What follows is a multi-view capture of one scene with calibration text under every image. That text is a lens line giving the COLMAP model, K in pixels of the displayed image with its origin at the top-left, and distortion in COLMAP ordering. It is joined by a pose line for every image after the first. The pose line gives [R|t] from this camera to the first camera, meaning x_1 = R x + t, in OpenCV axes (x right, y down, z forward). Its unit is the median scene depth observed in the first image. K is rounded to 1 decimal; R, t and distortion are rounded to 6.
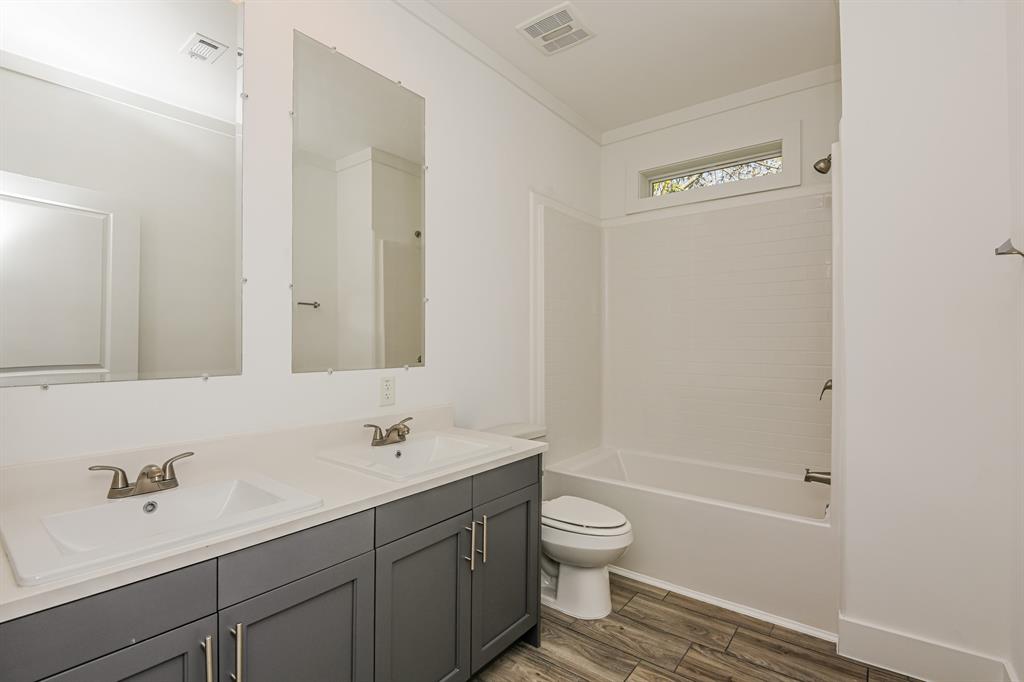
lens RADIAL K [[470.0, 0, 512.0], [0, 470.0, 341.0], [0, 0, 1]] dist [-0.011680, -0.000526]
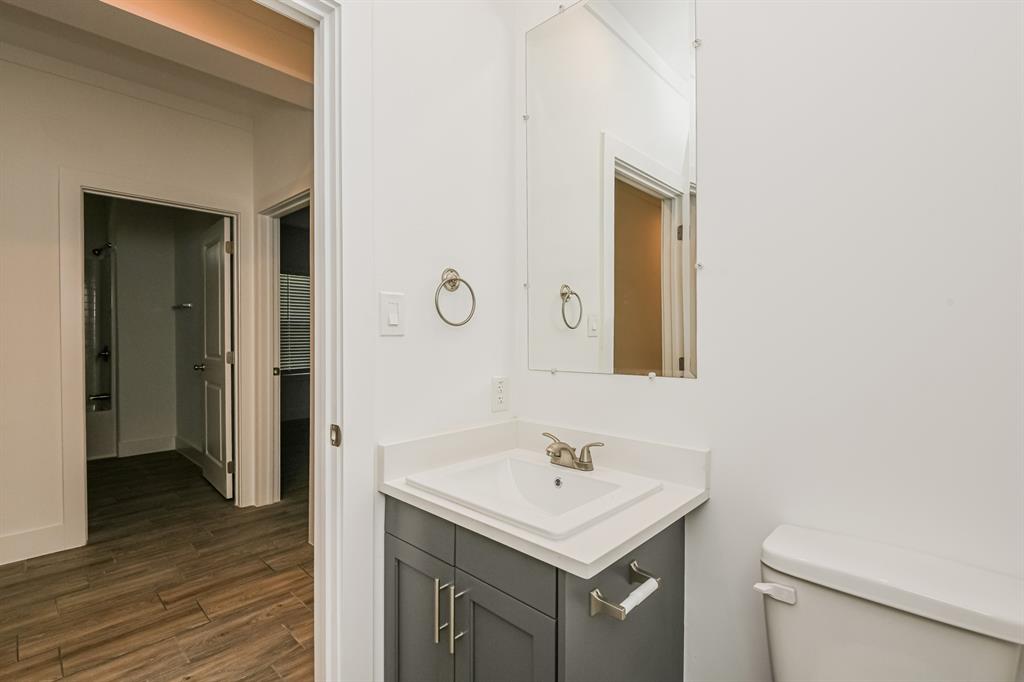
lens RADIAL K [[470.0, 0, 512.0], [0, 470.0, 341.0], [0, 0, 1]] dist [-0.011680, -0.000526]
pose [[-0.089975, 0.007308, -0.995917, 0.582652], [0.006590, 0.999956, 0.006742, 0.004166], [0.995922, -0.005957, -0.090019, 1.089433]]
